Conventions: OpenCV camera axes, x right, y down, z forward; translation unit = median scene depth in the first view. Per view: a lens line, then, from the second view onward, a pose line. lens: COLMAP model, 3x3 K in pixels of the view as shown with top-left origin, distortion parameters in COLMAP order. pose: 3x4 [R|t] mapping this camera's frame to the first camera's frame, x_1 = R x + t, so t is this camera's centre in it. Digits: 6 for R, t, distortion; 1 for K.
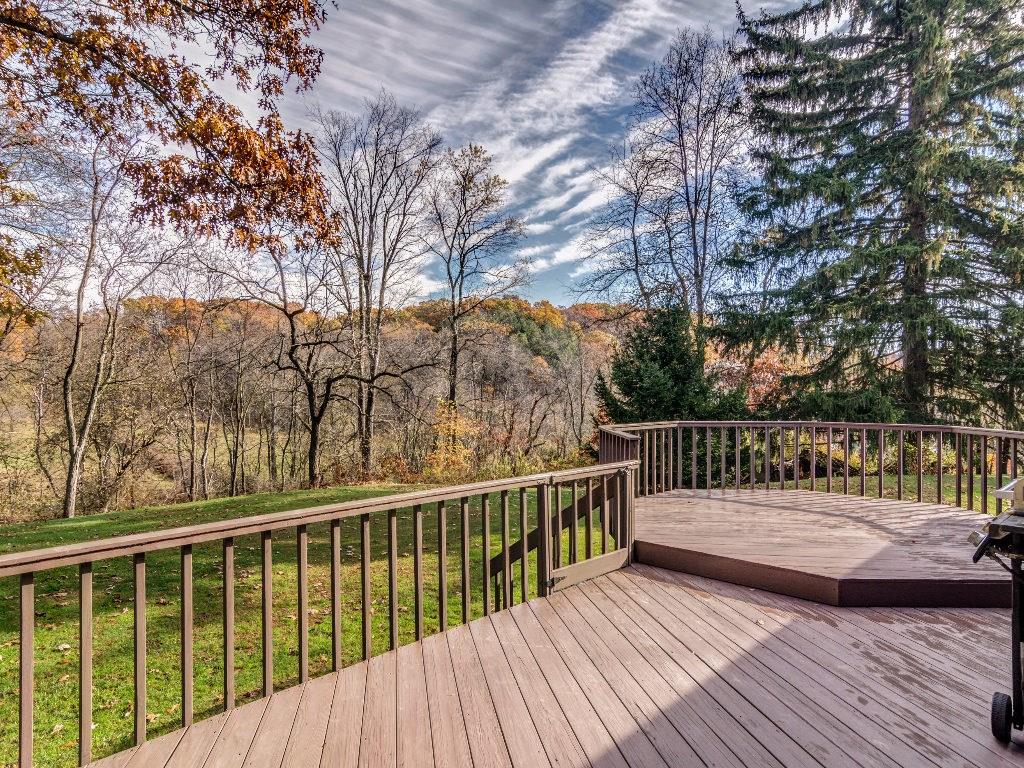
lens RADIAL K [[654.3, 0, 511.0], [0, 654.3, 364.0], [0, 0, 1]] dist [-0.002984, -0.000258]
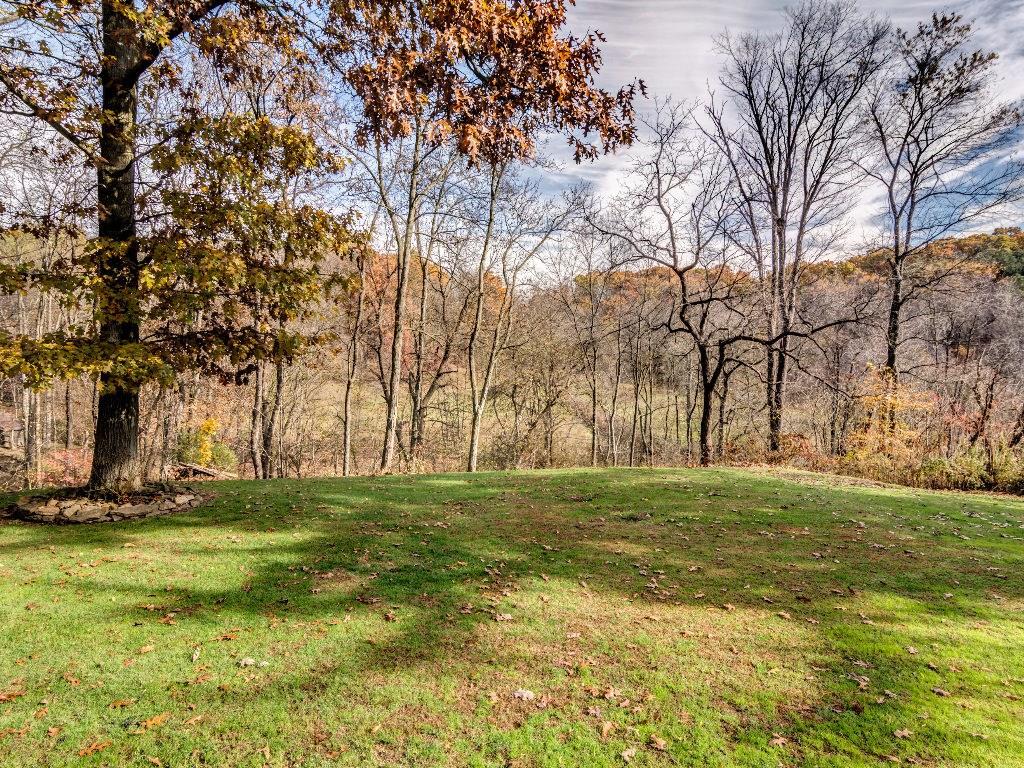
lens RADIAL K [[620.9, 0, 512.0], [0, 620.9, 384.0], [0, 0, 1]] dist [0.025421, 0.002500]
pose [[0.786681, 0.026146, -0.616806, 0.014975], [0.028491, 0.996501, 0.078580, 0.004968], [0.616702, -0.079391, 0.783183, 0.126116]]
